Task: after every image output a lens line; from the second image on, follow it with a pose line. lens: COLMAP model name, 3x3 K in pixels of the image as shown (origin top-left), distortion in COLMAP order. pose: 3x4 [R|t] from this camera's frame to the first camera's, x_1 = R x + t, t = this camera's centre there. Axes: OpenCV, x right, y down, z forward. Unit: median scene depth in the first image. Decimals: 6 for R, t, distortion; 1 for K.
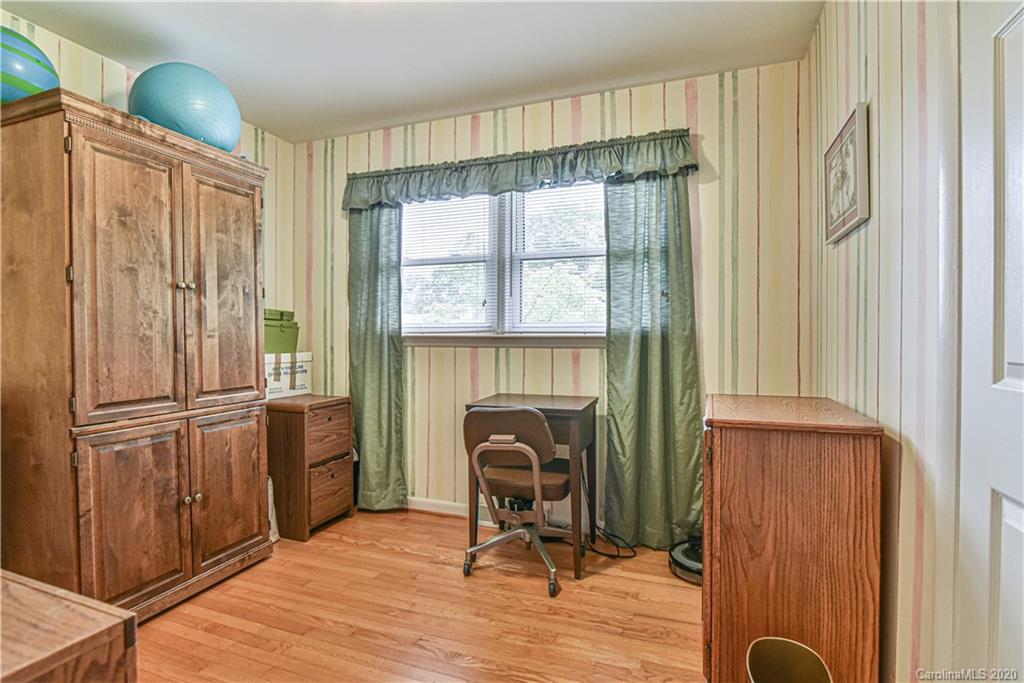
lens RADIAL K [[479.0, 0, 514.9], [0, 479.0, 336.1], [0, 0, 1]] dist [-0.017737, -0.000019]
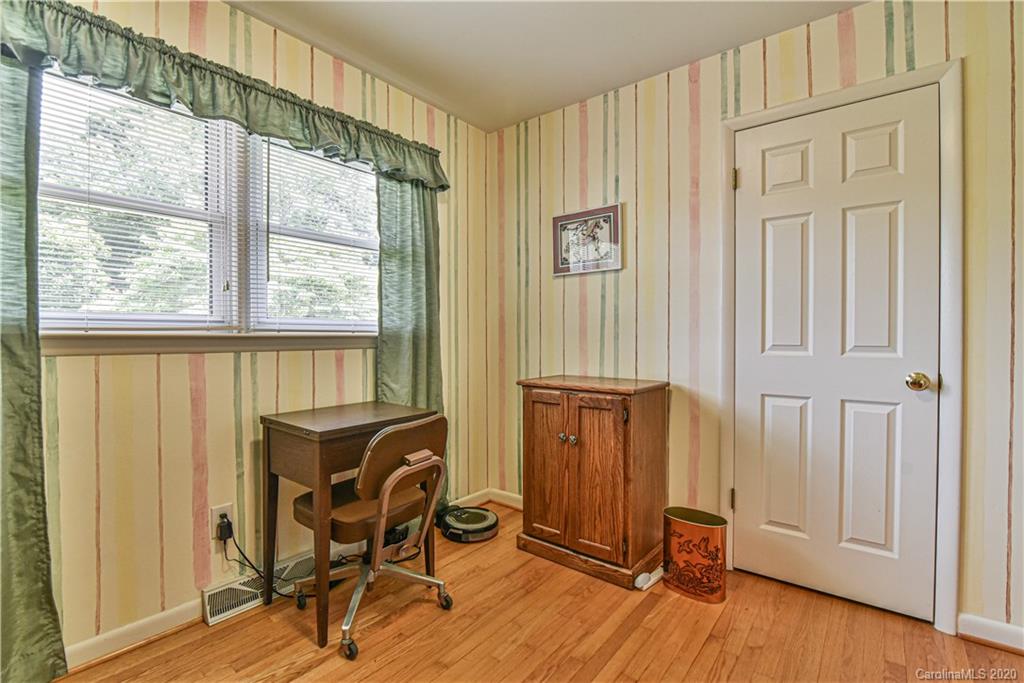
lens RADIAL K [[475.2, 0, 480.2], [0, 475.2, 336.9], [0, 0, 1]] dist [-0.017271, 0.000148]
pose [[0.357126, -0.001916, 0.934054, -0.597087], [-0.000247, 0.999998, 0.002146, 0.000917], [-0.934056, -0.000997, 0.357125, 0.464564]]
